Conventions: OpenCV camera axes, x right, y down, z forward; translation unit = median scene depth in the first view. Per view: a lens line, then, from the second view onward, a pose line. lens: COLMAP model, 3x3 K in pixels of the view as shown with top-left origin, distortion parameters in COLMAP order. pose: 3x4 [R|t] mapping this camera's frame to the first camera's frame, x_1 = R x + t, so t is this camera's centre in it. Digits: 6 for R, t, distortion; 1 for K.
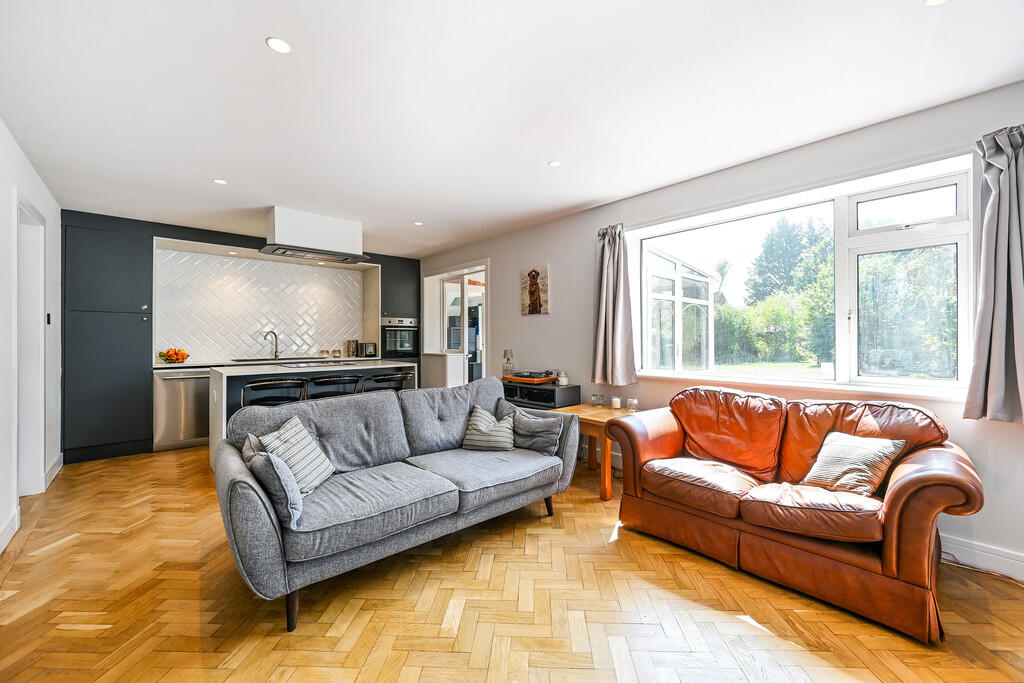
lens RADIAL K [[404.8, 0, 512.8], [0, 404.8, 333.0], [0, 0, 1]] dist [0.000172, -0.000025]
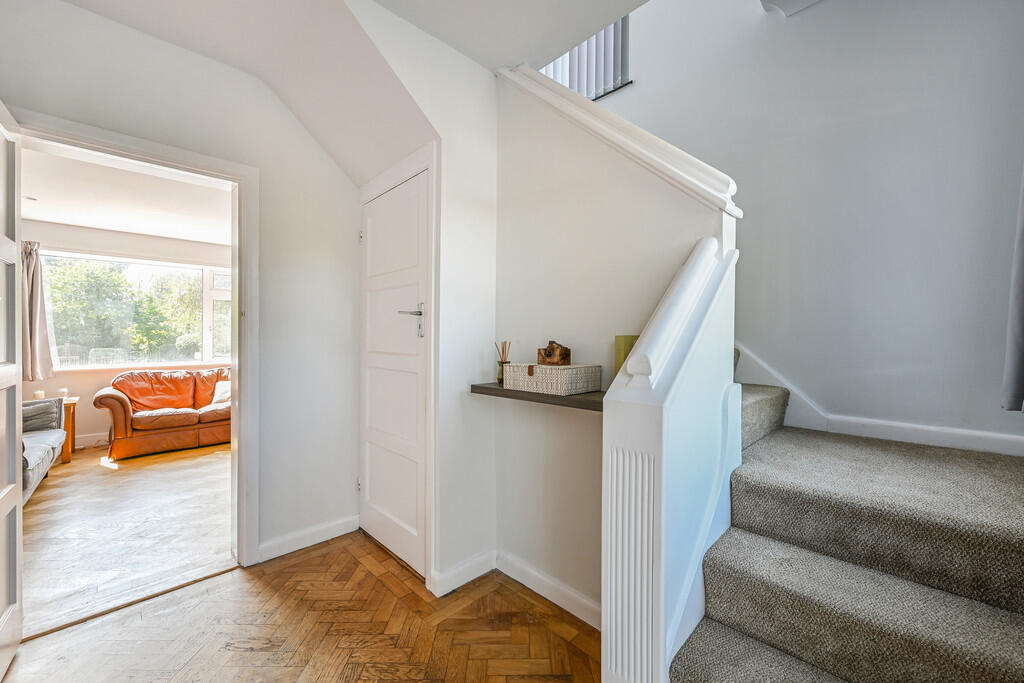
lens RADIAL K [[402.7, 0, 493.5], [0, 402.7, 335.2], [0, 0, 1]] dist [0.000012, -0.000037]
pose [[-0.013220, 0.005746, 0.999896, -0.727749], [-0.012093, 0.999909, -0.005906, -0.009783], [-0.999839, -0.012170, -0.013149, -0.245573]]
